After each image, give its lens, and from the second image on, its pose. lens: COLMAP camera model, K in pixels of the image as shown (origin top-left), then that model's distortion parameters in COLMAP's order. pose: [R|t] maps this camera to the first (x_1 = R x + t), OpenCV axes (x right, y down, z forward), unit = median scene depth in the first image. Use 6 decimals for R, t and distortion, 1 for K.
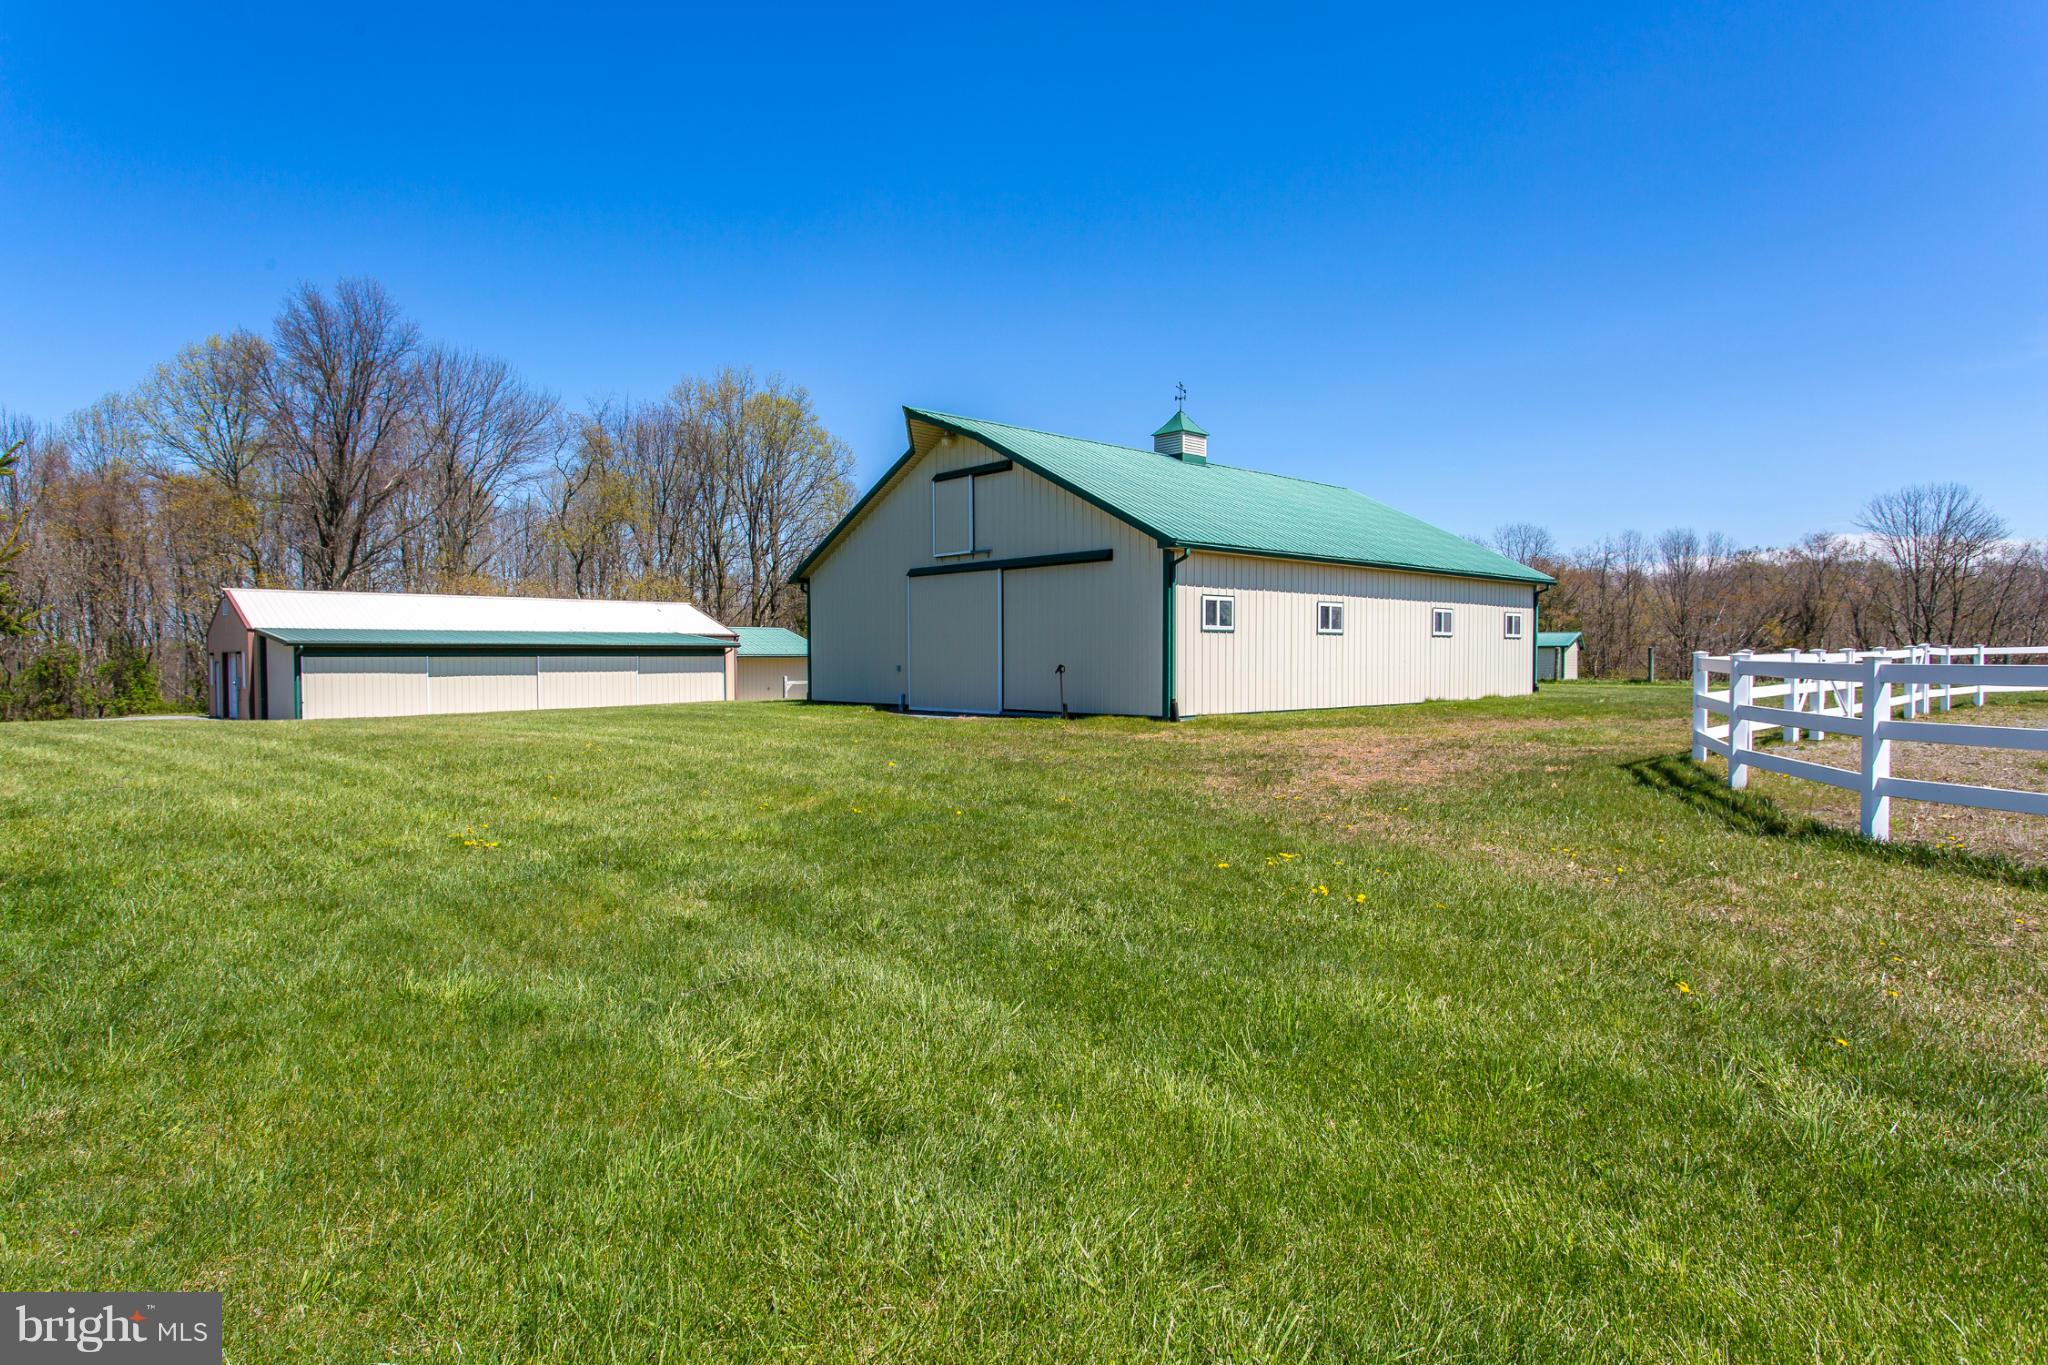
lens RADIAL K [[1027.6, 0, 1017.1], [0, 1027.6, 698.1], [0, 0, 1]] dist [-0.001520, -0.000579]
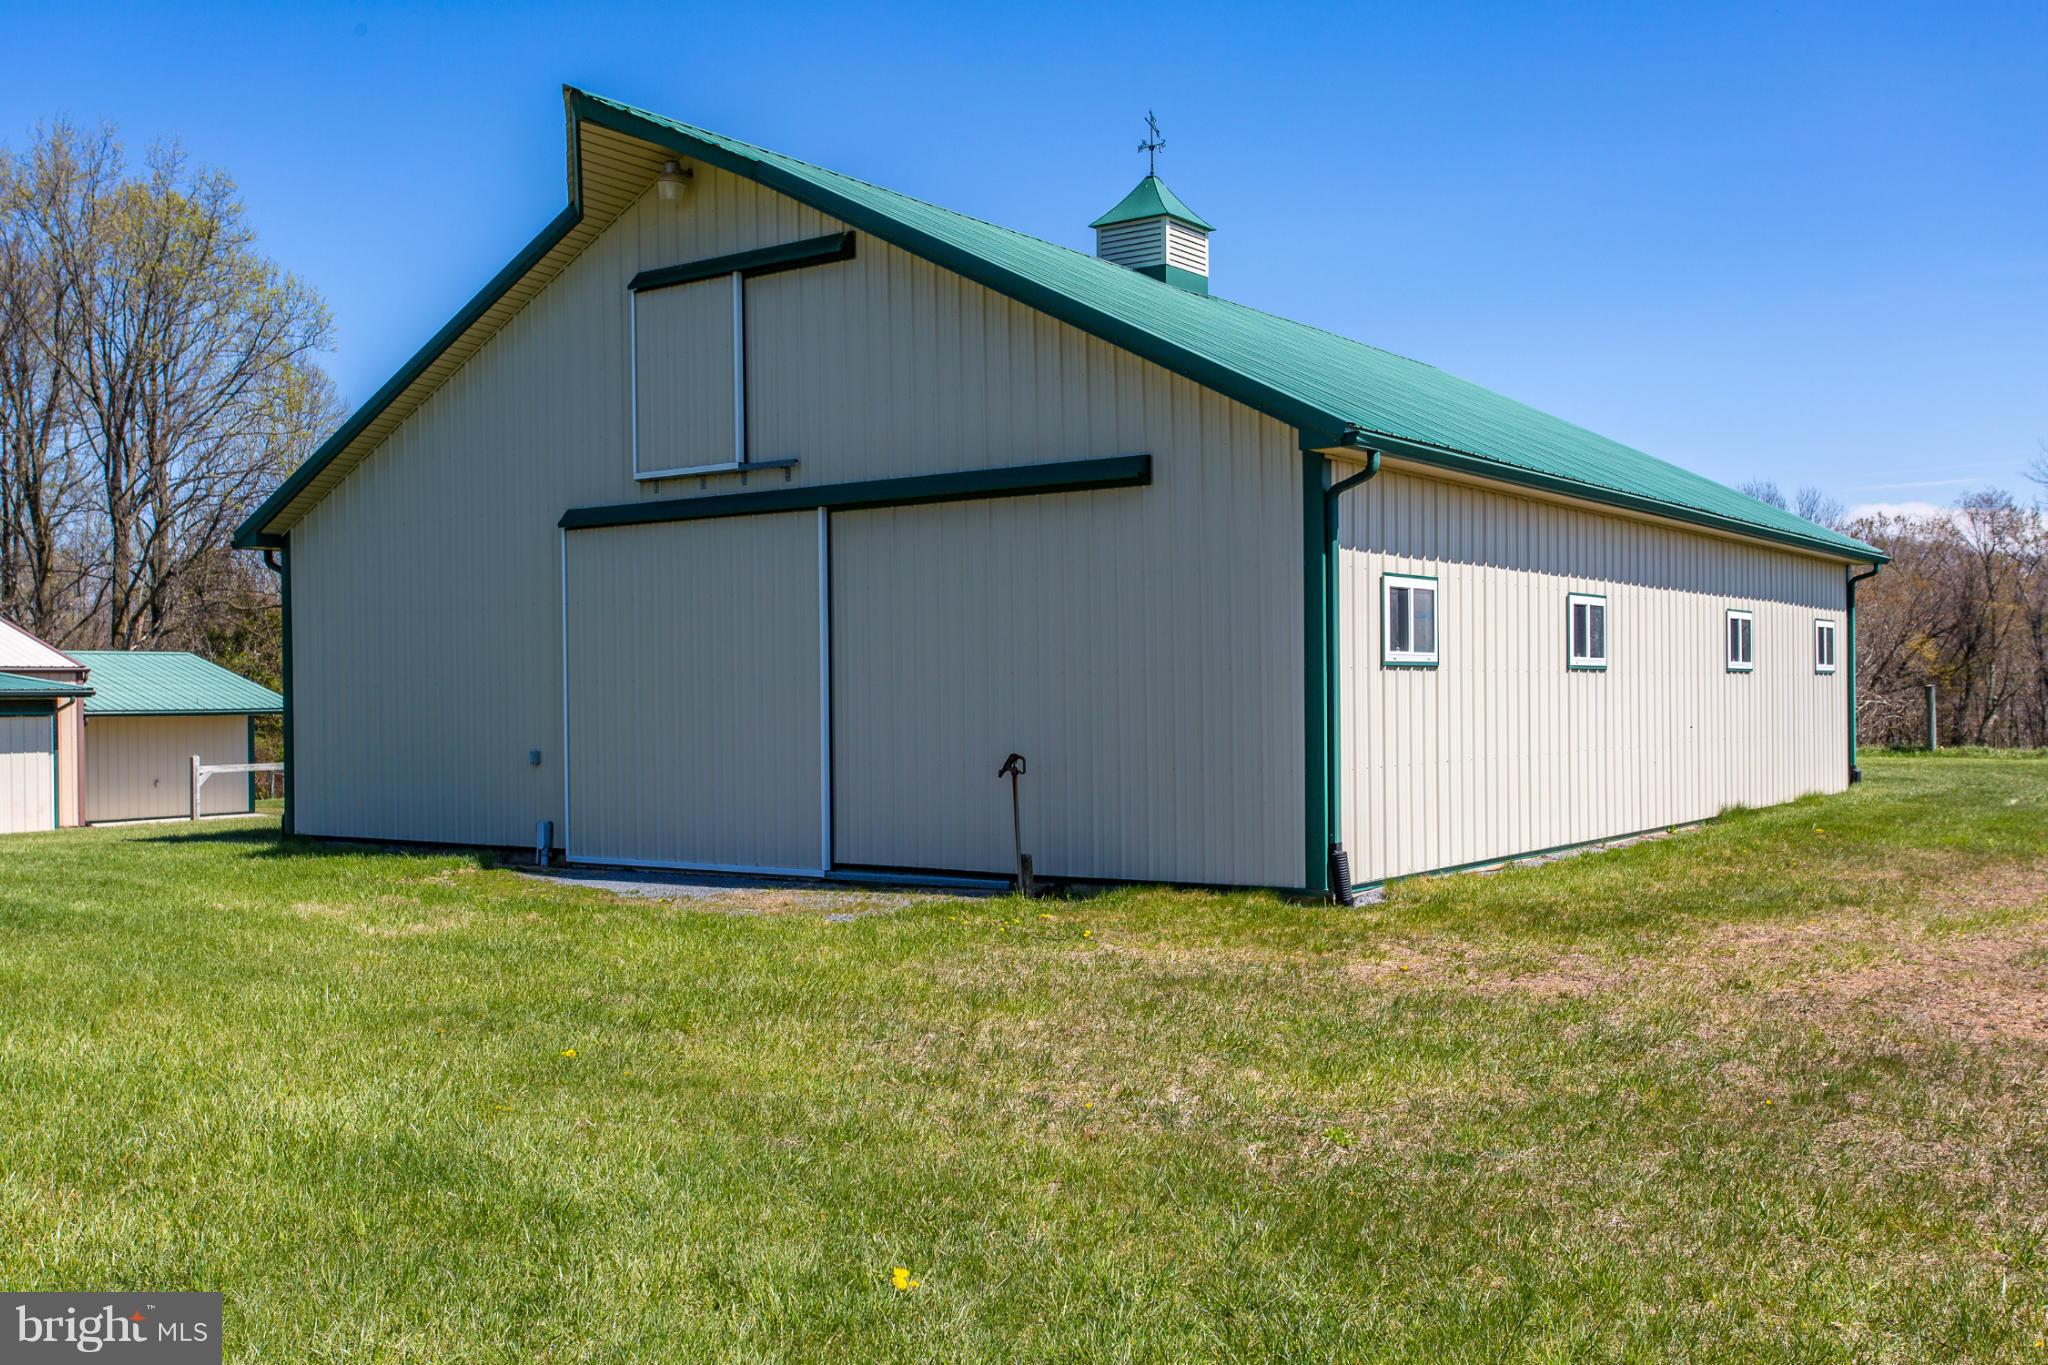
lens RADIAL K [[1889.0, 0, 1024.2], [0, 1889.0, 719.6], [0, 0, 1]] dist [0.012945, 0.009971]
pose [[0.980631, -0.009739, 0.195620, -0.061305], [0.015837, 0.999435, -0.029629, -0.016085], [-0.195221, 0.032153, 0.980232, 0.203134]]
